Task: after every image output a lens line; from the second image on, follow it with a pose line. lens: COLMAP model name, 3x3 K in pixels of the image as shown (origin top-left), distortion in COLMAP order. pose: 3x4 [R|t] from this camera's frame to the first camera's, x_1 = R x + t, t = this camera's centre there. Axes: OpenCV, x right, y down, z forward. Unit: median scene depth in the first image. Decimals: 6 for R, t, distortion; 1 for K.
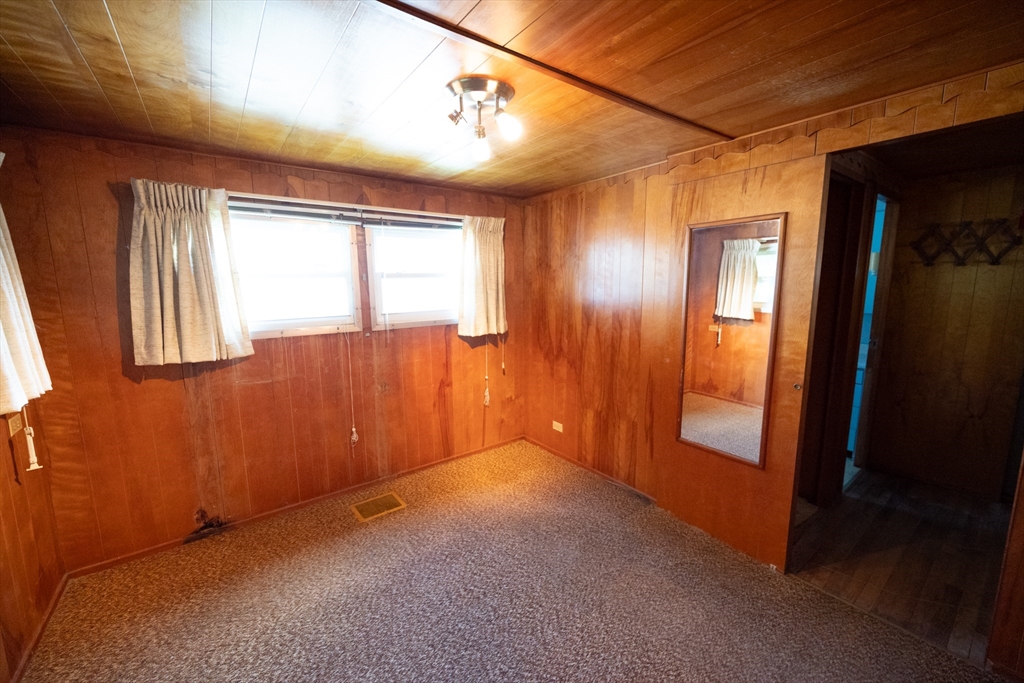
lens RADIAL K [[403.4, 0, 509.4], [0, 403.4, 340.8], [0, 0, 1]] dist [-0.001240, 0.000022]
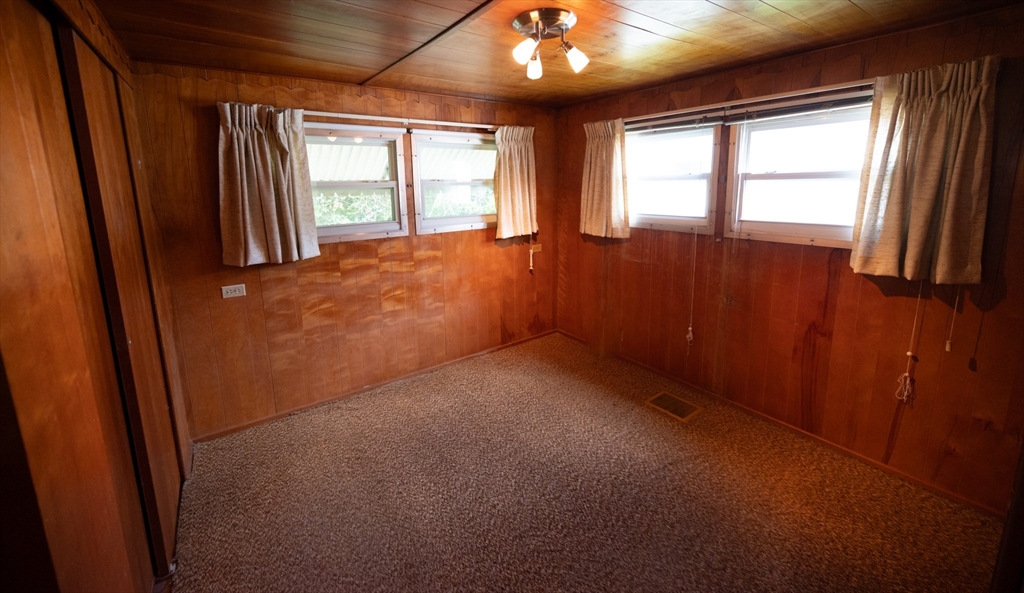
lens RADIAL K [[395.4, 0, 507.0], [0, 395.4, 246.9], [0, 0, 1]] dist [0.002909, 0.000134]
pose [[-0.013526, 0.172388, -0.984936, 0.599983], [-0.129871, 0.976380, 0.172673, -0.099661], [0.991439, 0.130250, 0.009182, 0.525655]]
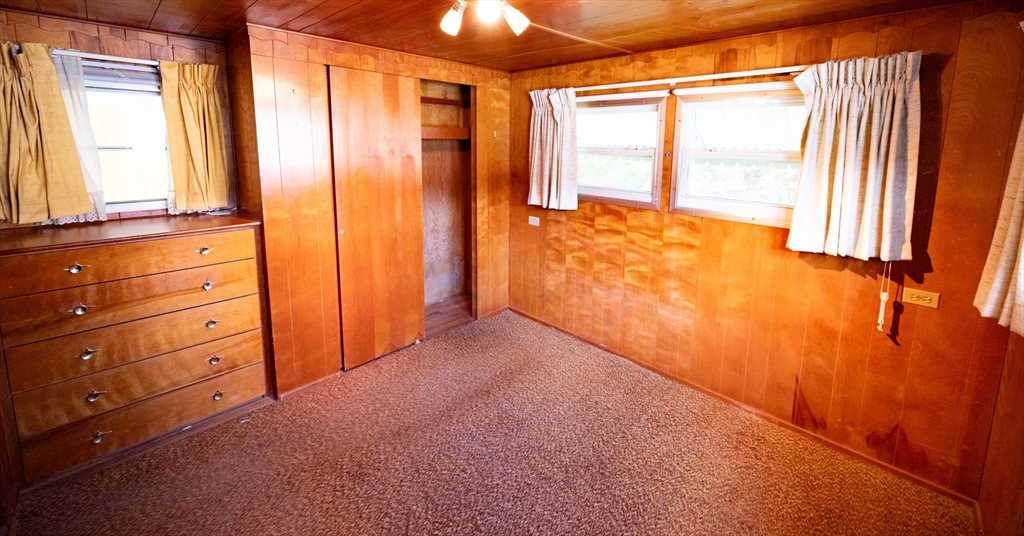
lens RADIAL K [[397.4, 0, 517.0], [0, 397.4, 189.5], [0, 0, 1]] dist [0.000962, 0.000056]
pose [[-0.984562, 0.017857, -0.174121, 0.011668], [-0.030011, 0.962829, 0.268439, -0.208521], [0.172442, 0.269521, -0.947429, 1.125056]]
